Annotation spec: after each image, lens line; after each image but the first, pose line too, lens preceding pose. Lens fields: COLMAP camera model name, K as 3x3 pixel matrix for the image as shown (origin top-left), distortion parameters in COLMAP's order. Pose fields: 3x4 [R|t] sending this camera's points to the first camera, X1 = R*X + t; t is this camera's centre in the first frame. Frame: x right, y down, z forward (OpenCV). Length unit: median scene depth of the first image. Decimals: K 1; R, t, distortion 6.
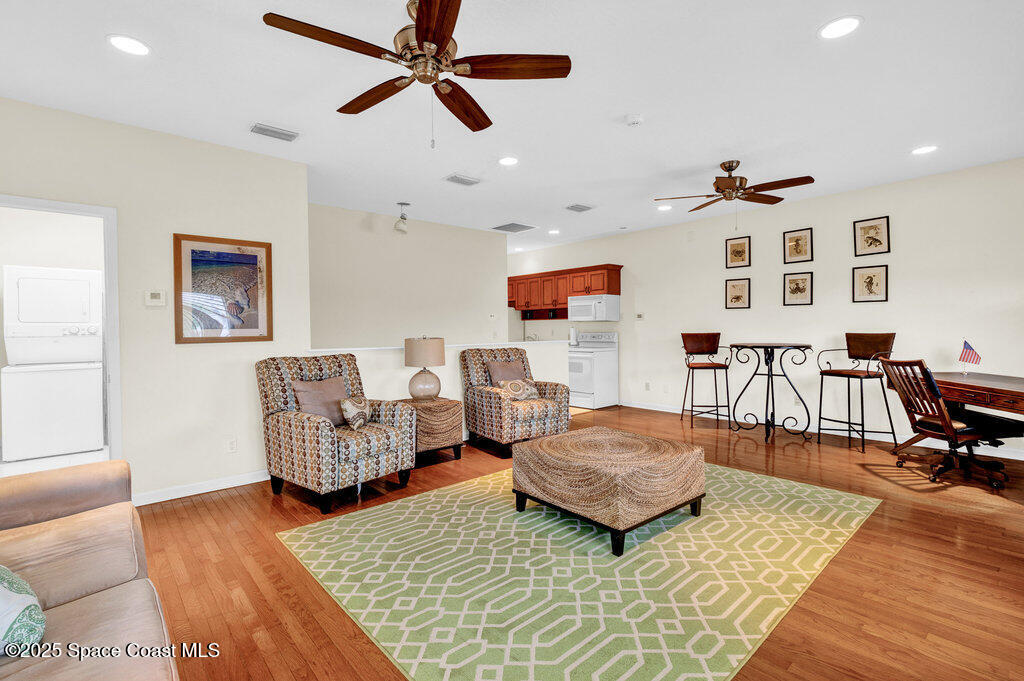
lens RADIAL K [[474.0, 0, 511.0], [0, 474.0, 326.0], [0, 0, 1]] dist [-0.000982, -0.000326]
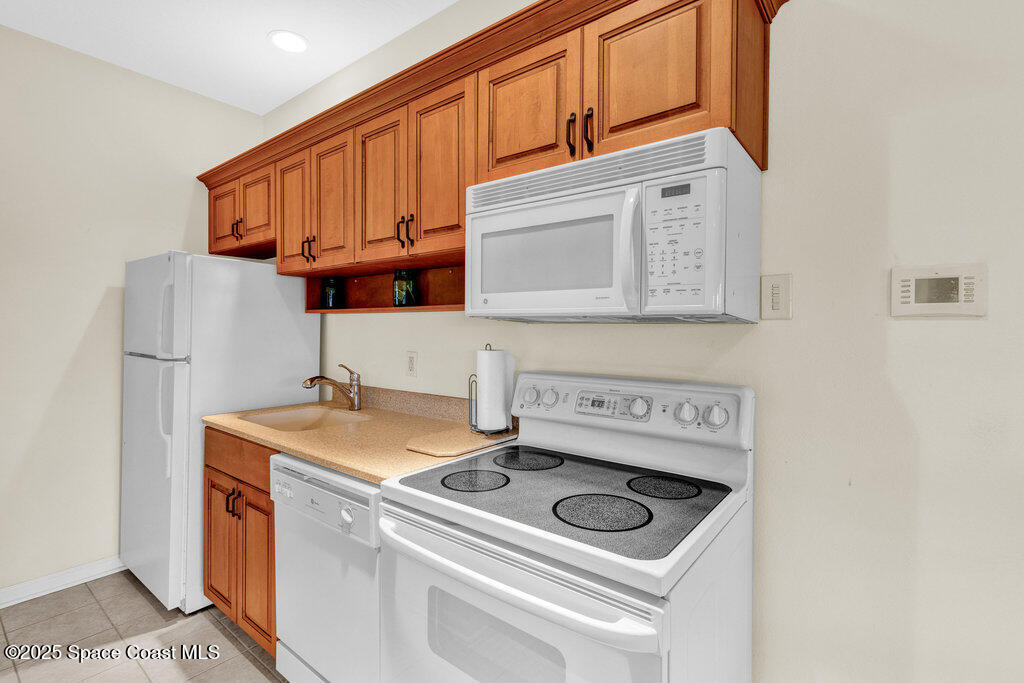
lens RADIAL K [[474.0, 0, 511.0], [0, 474.0, 327.0], [0, 0, 1]] dist [-0.000982, -0.000326]
pose [[0.986629, 0.012839, 0.162475, 0.108912], [-0.013779, 0.999894, 0.004656, -0.007680], [-0.162398, -0.006833, 0.986702, 0.813478]]
